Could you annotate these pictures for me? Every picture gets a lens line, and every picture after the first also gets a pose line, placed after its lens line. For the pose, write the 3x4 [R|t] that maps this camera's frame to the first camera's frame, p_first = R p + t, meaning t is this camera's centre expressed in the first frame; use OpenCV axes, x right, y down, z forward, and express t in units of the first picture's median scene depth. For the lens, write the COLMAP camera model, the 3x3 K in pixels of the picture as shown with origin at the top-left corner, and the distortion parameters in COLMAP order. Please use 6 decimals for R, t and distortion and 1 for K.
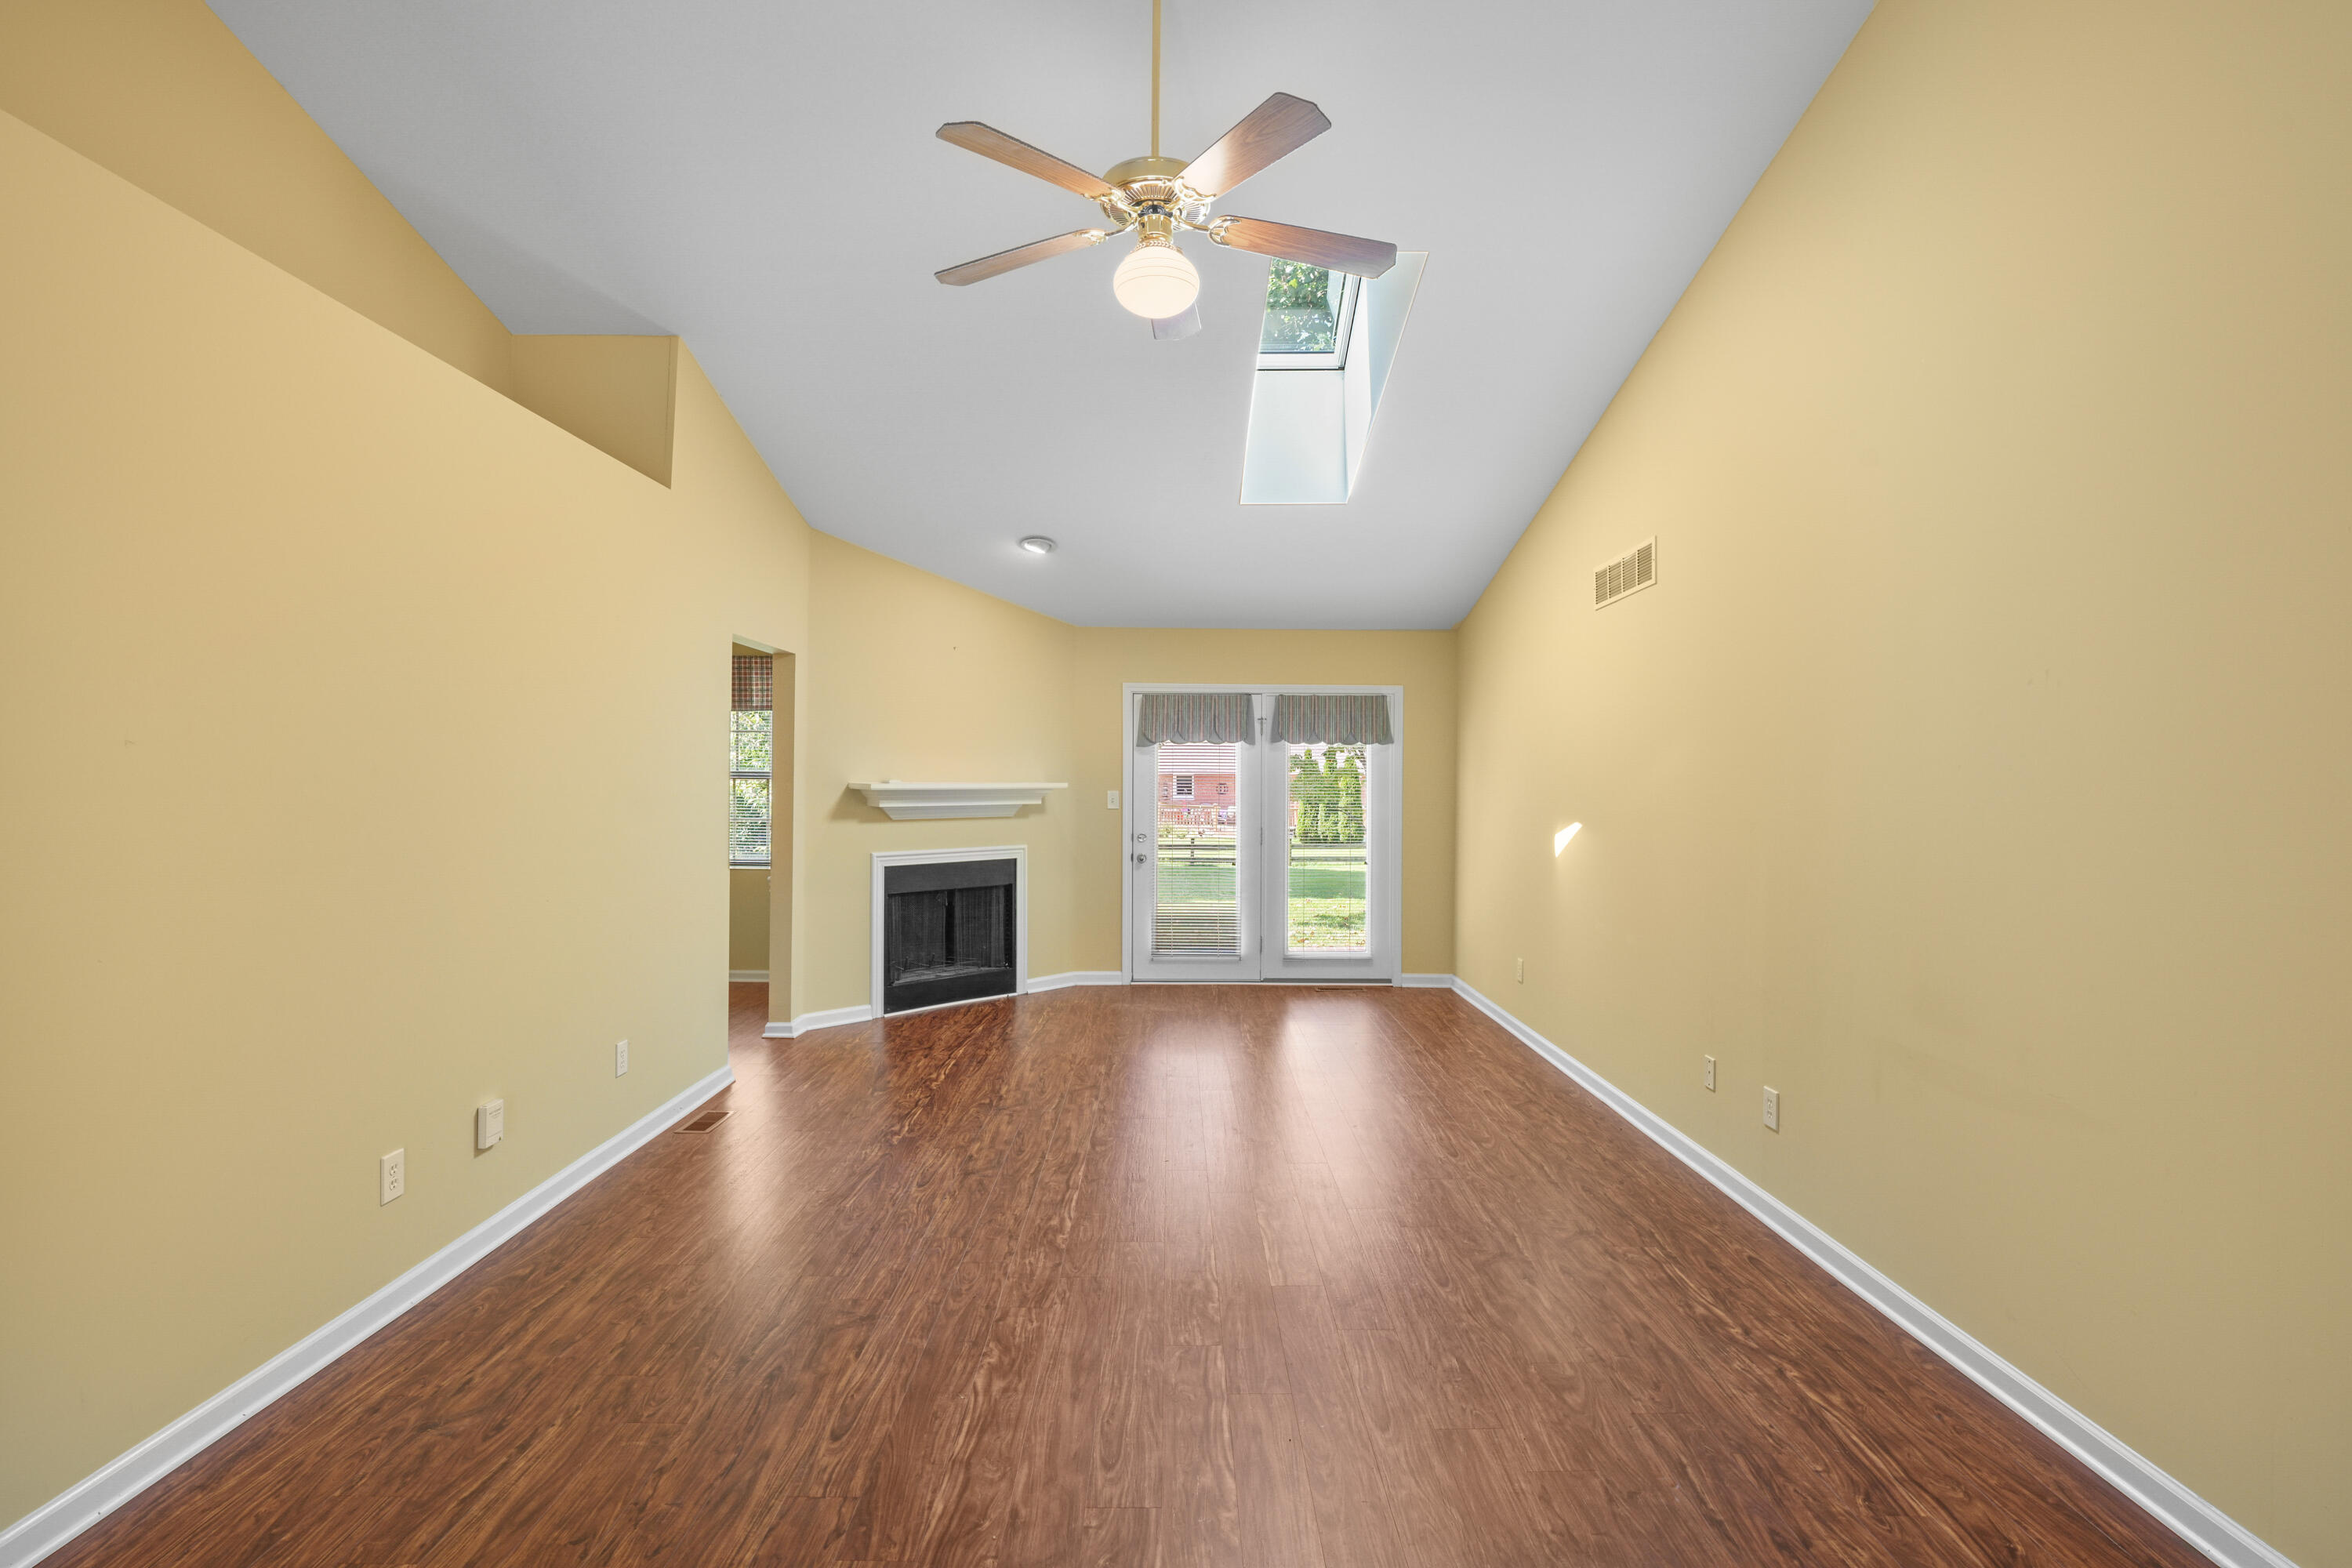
lens RADIAL K [[1100.8, 0, 1164.0], [0, 1100.8, 775.3], [0, 0, 1]] dist [0.000598, -0.000071]
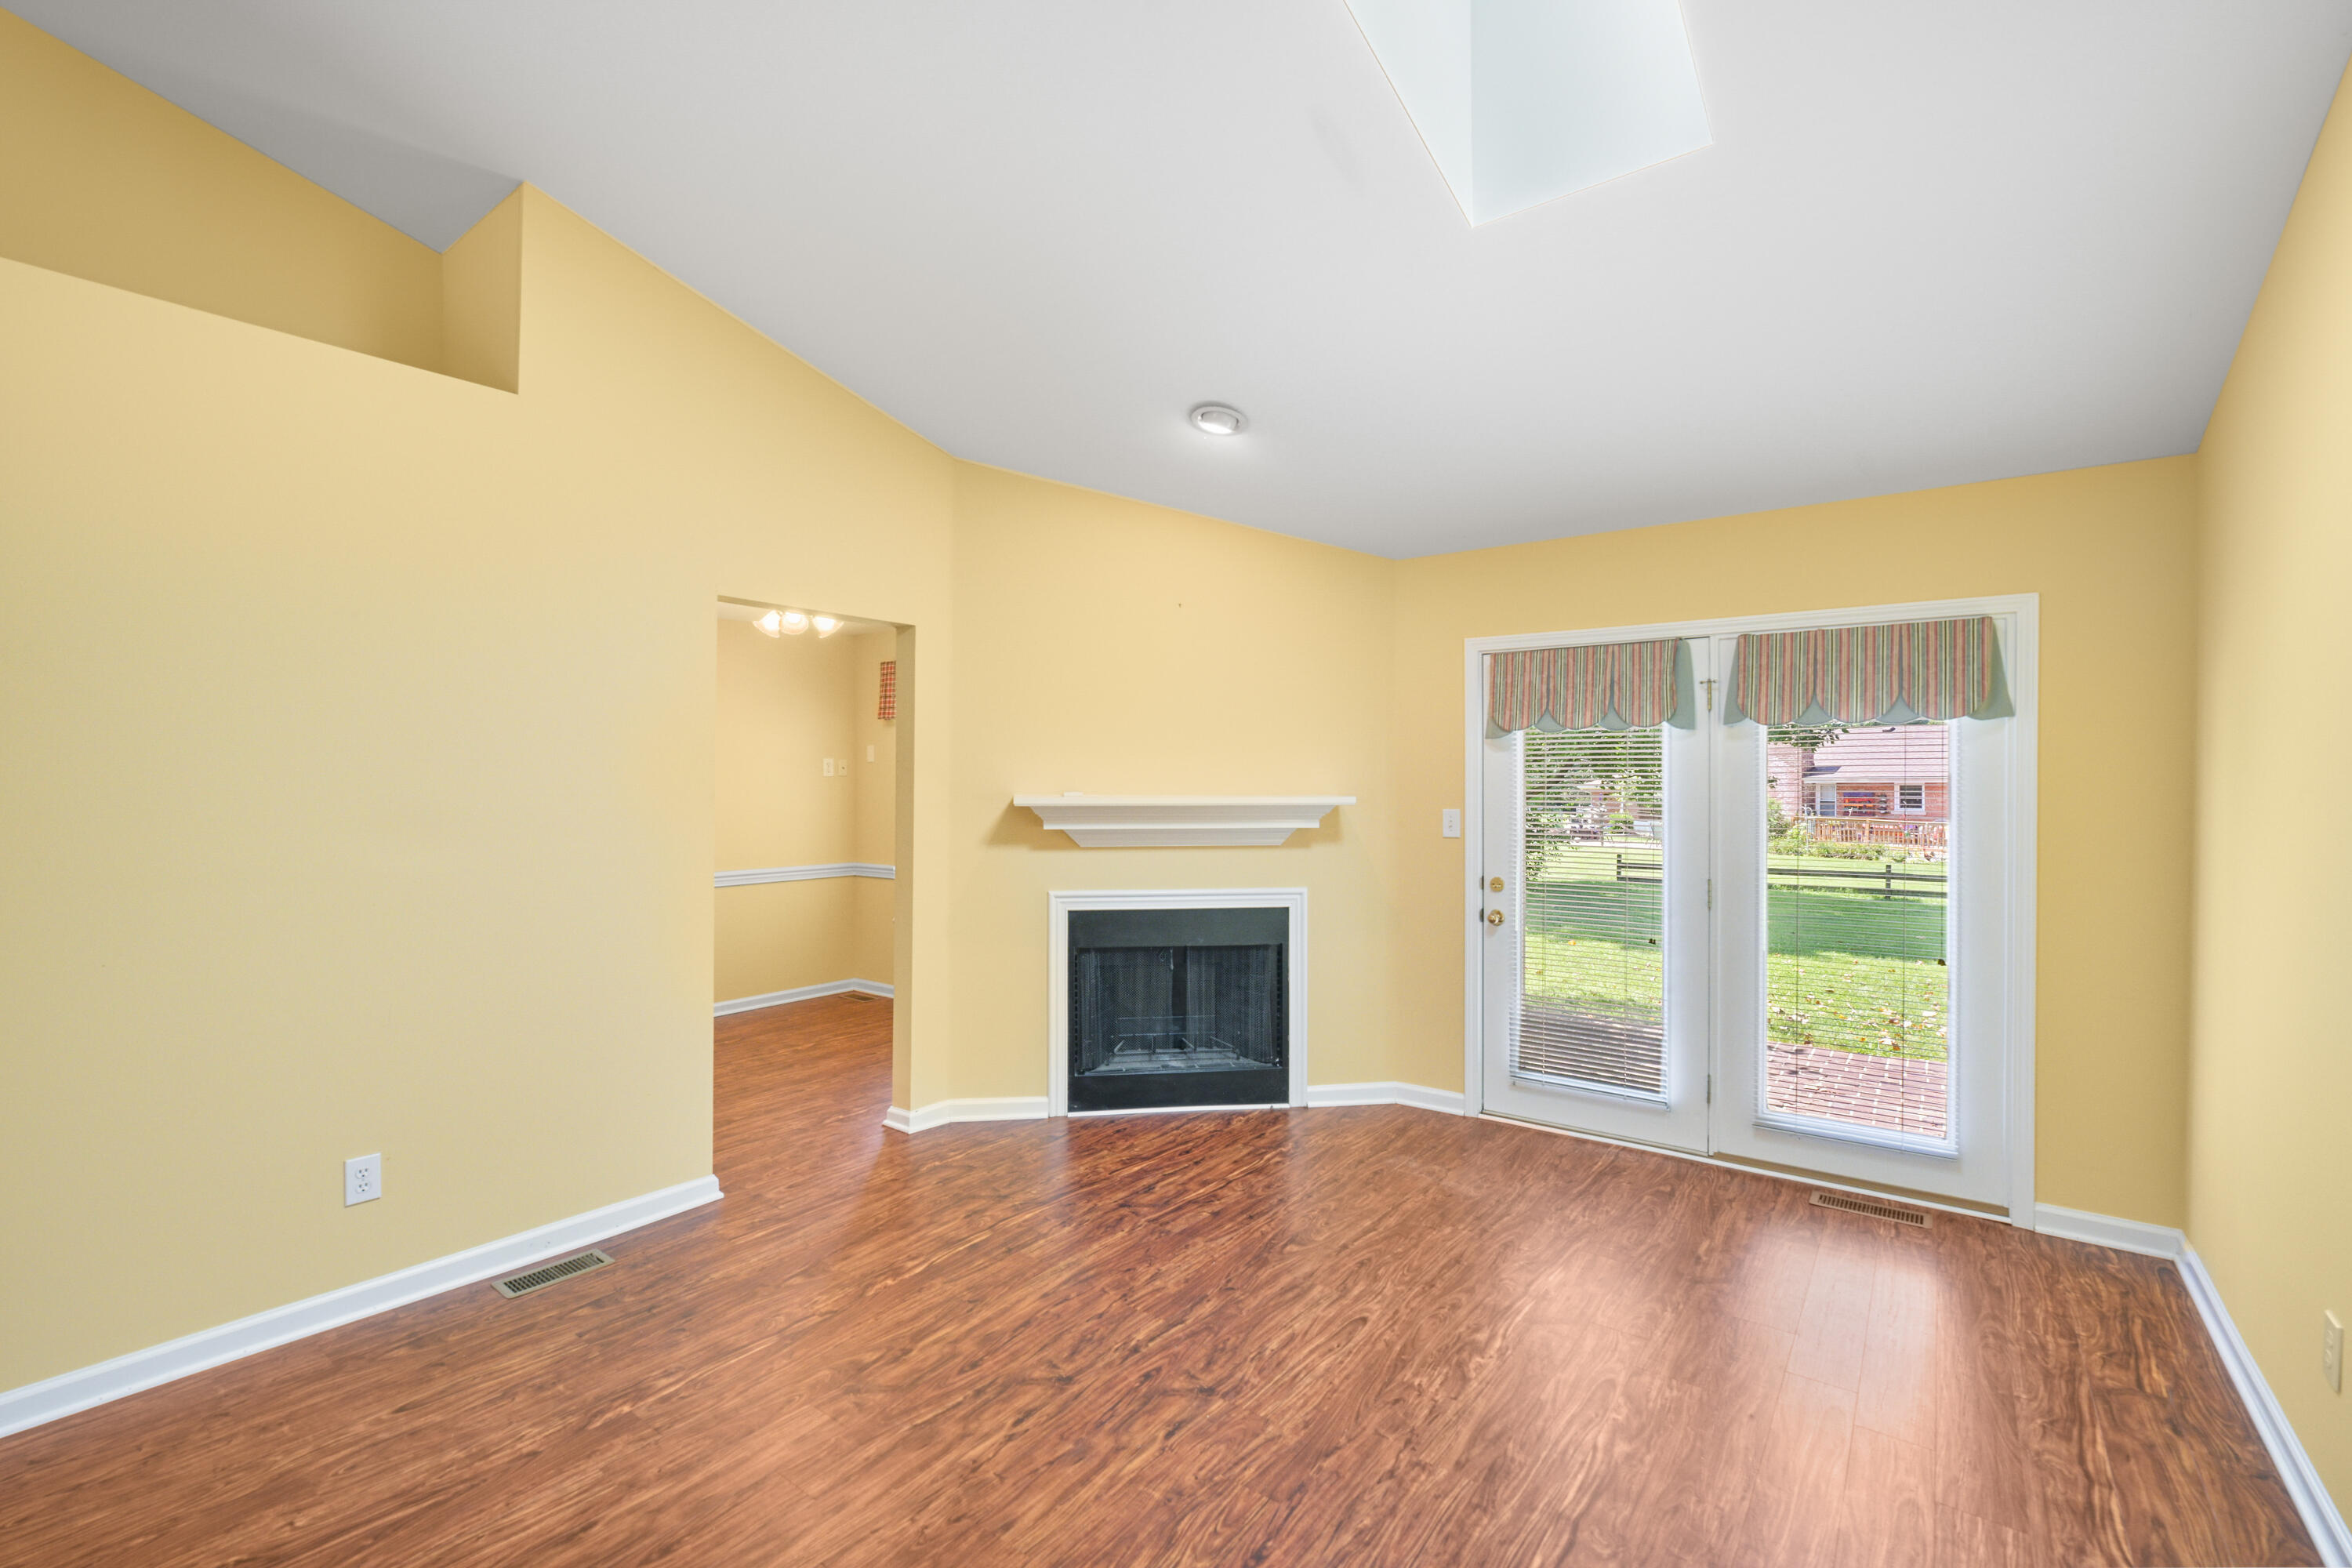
lens RADIAL K [[1015.2, 0, 1169.2], [0, 1015.2, 784.9], [0, 0, 1]] dist [-0.016973, 0.000631]
pose [[0.800008, -0.002691, -0.599984, 0.183435], [0.002154, 0.999996, -0.001614, 0.000602], [0.599986, -0.000001, 0.800011, 0.449540]]
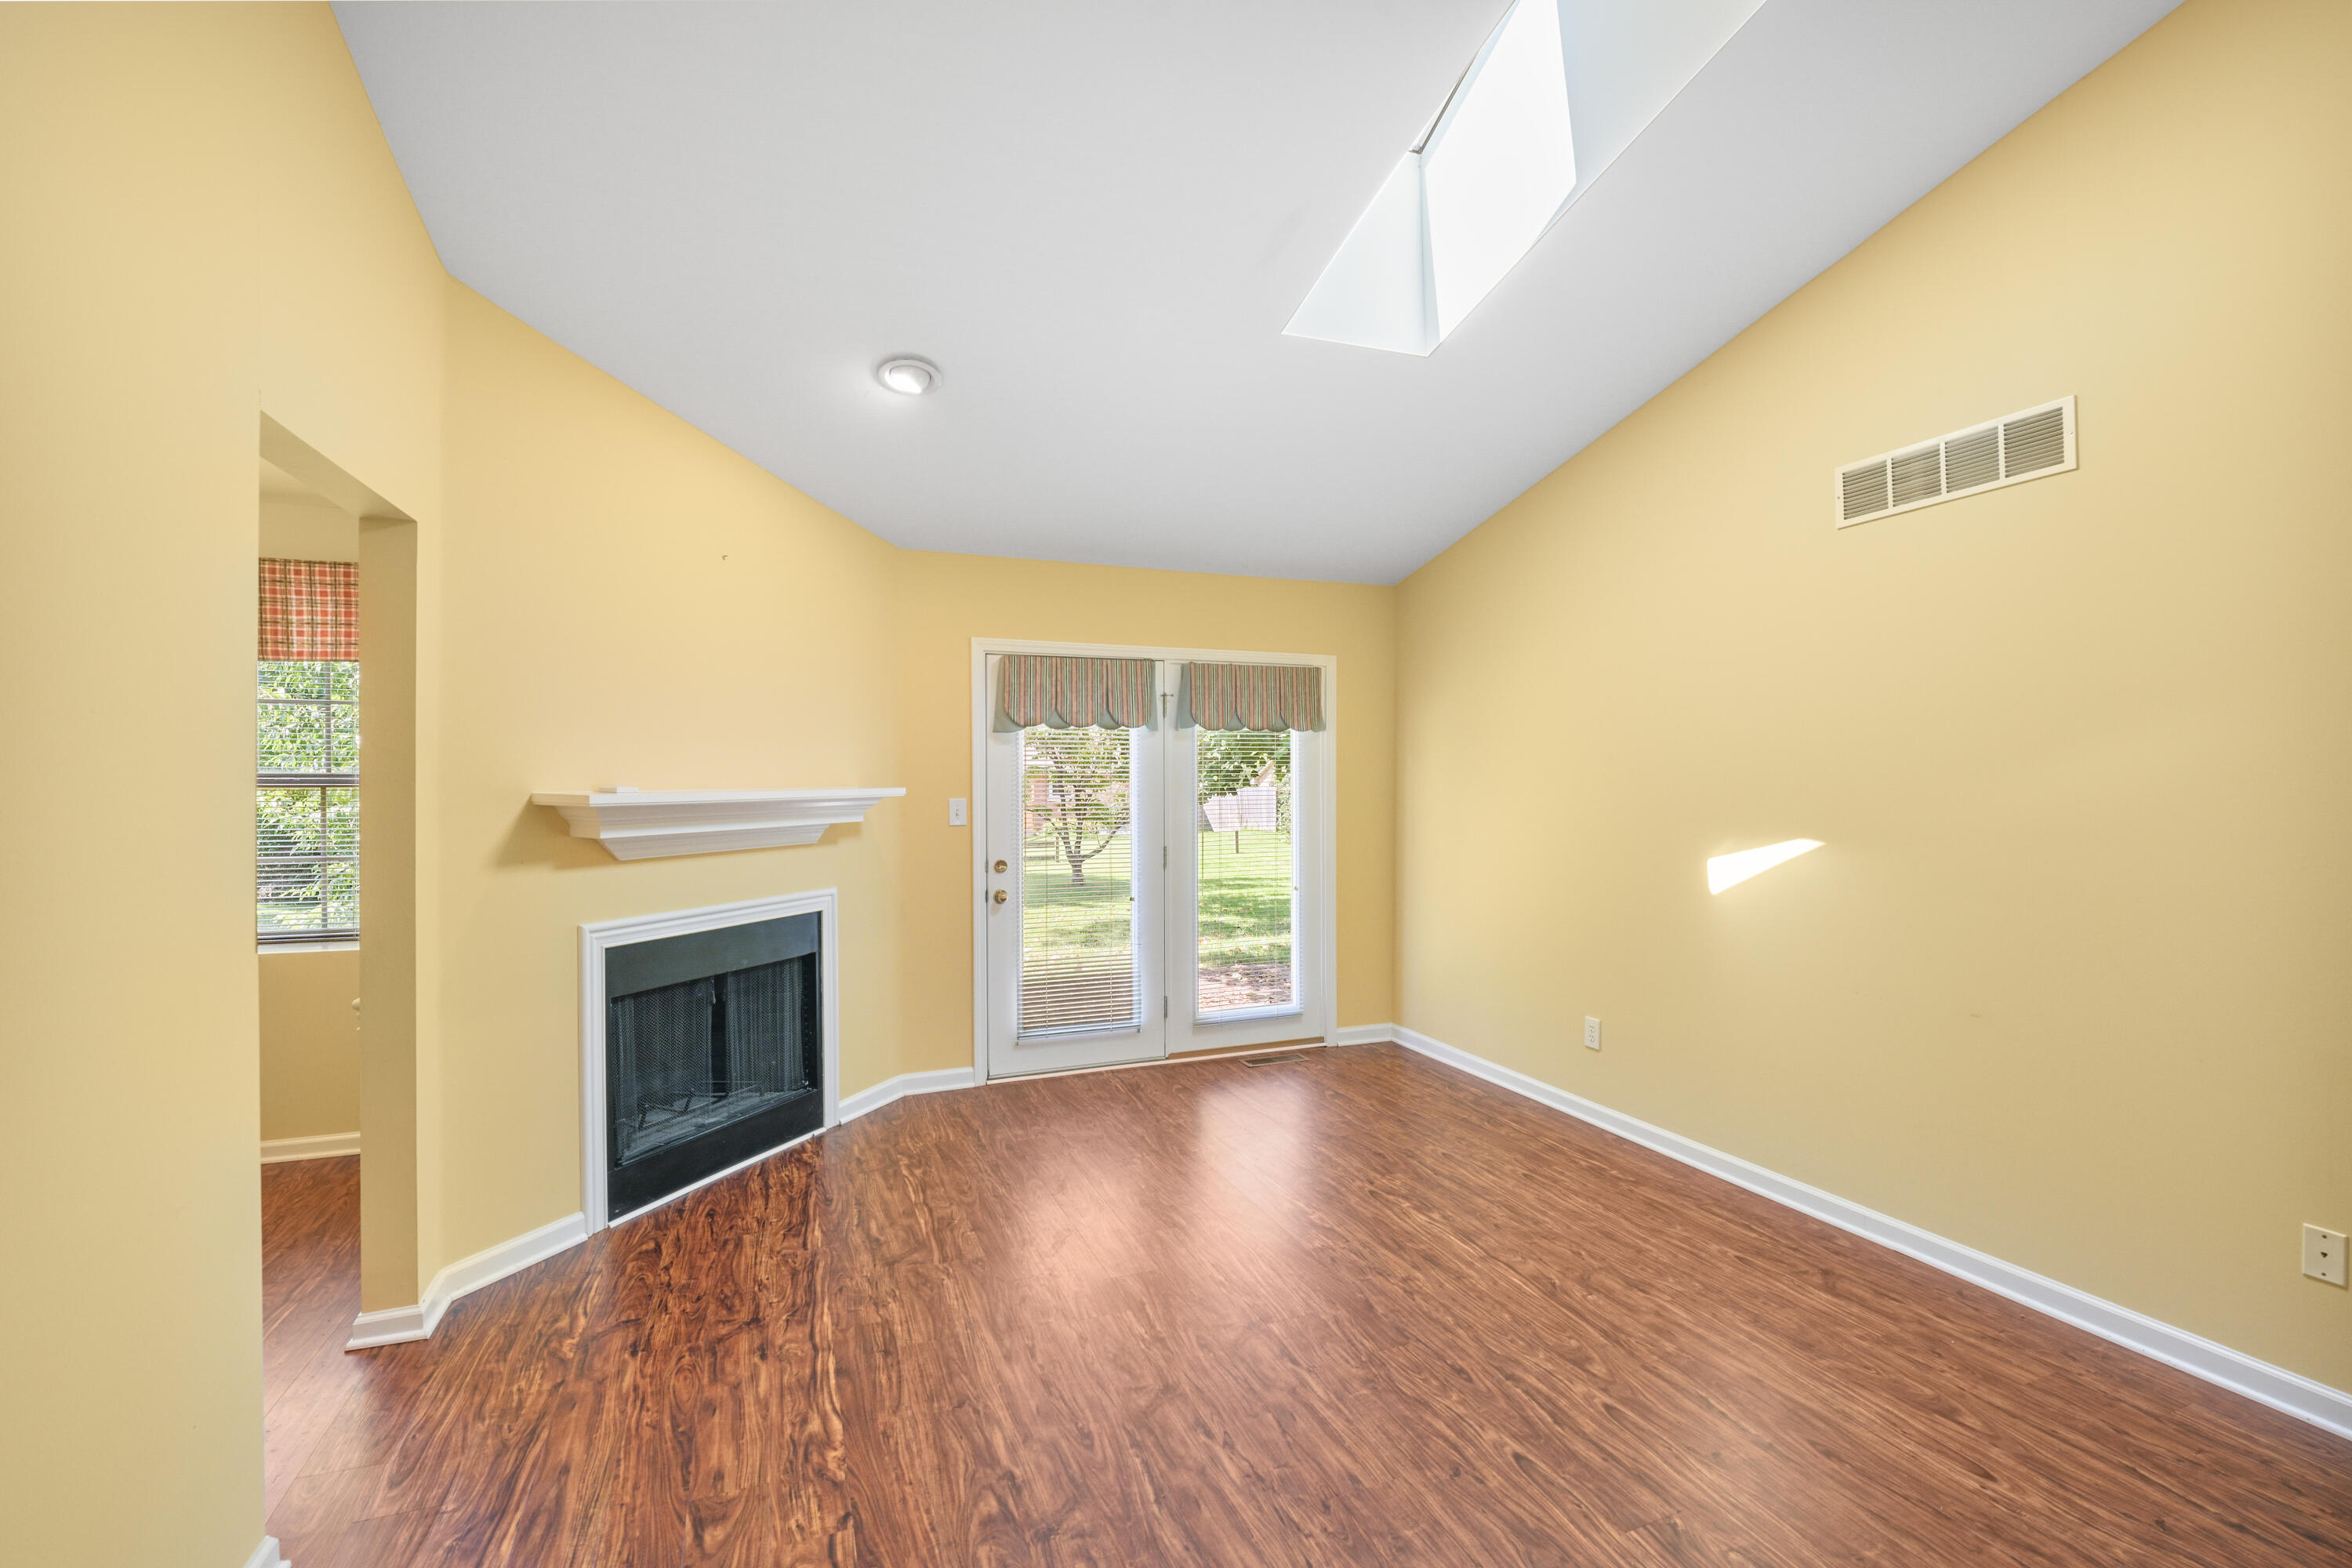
lens RADIAL K [[1015.2, 0, 1169.2], [0, 1015.2, 784.9], [0, 0, 1]] dist [-0.016973, 0.000631]
pose [[0.929405, -0.011288, 0.368889, -0.160639], [0.007680, 0.999907, 0.011249, -0.000049], [-0.368982, -0.007622, 0.929405, 0.397260]]
